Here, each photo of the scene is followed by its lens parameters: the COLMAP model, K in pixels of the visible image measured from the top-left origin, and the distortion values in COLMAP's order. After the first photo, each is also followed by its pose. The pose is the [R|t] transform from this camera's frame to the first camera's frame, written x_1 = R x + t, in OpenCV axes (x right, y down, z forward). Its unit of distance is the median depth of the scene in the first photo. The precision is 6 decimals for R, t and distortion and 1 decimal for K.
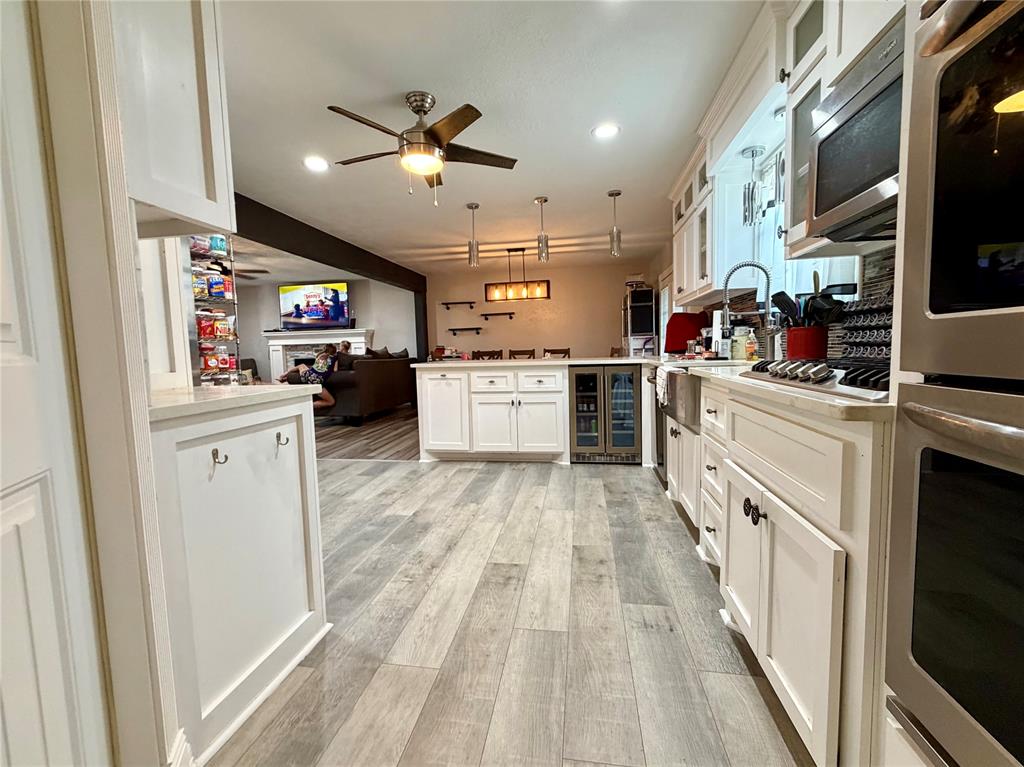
lens RADIAL K [[437.1, 0, 509.8], [0, 437.1, 386.8], [0, 0, 1]] dist [0.000307, 0.000125]
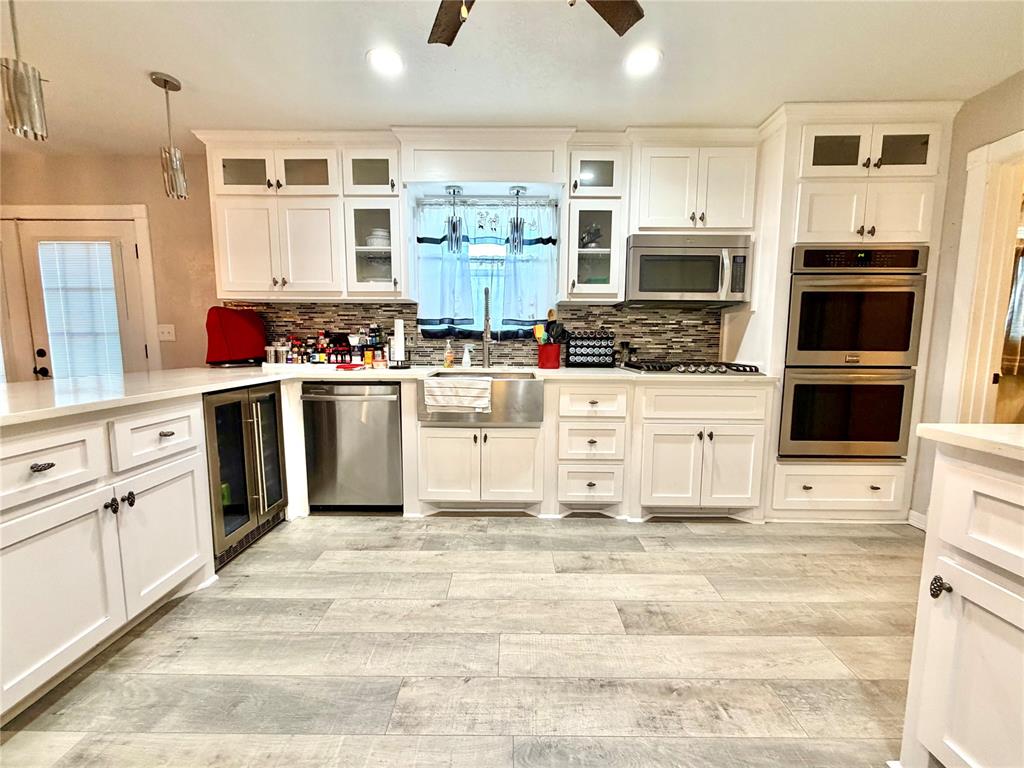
lens RADIAL K [[409.3, 0, 508.8], [0, 409.3, 384.6], [0, 0, 1]] dist [0.001262, 0.000600]
pose [[-0.158446, -0.080036, 0.984118, -0.590679], [0.082617, 0.992139, 0.093990, -0.110042], [-0.983905, 0.096197, -0.150588, 1.065603]]
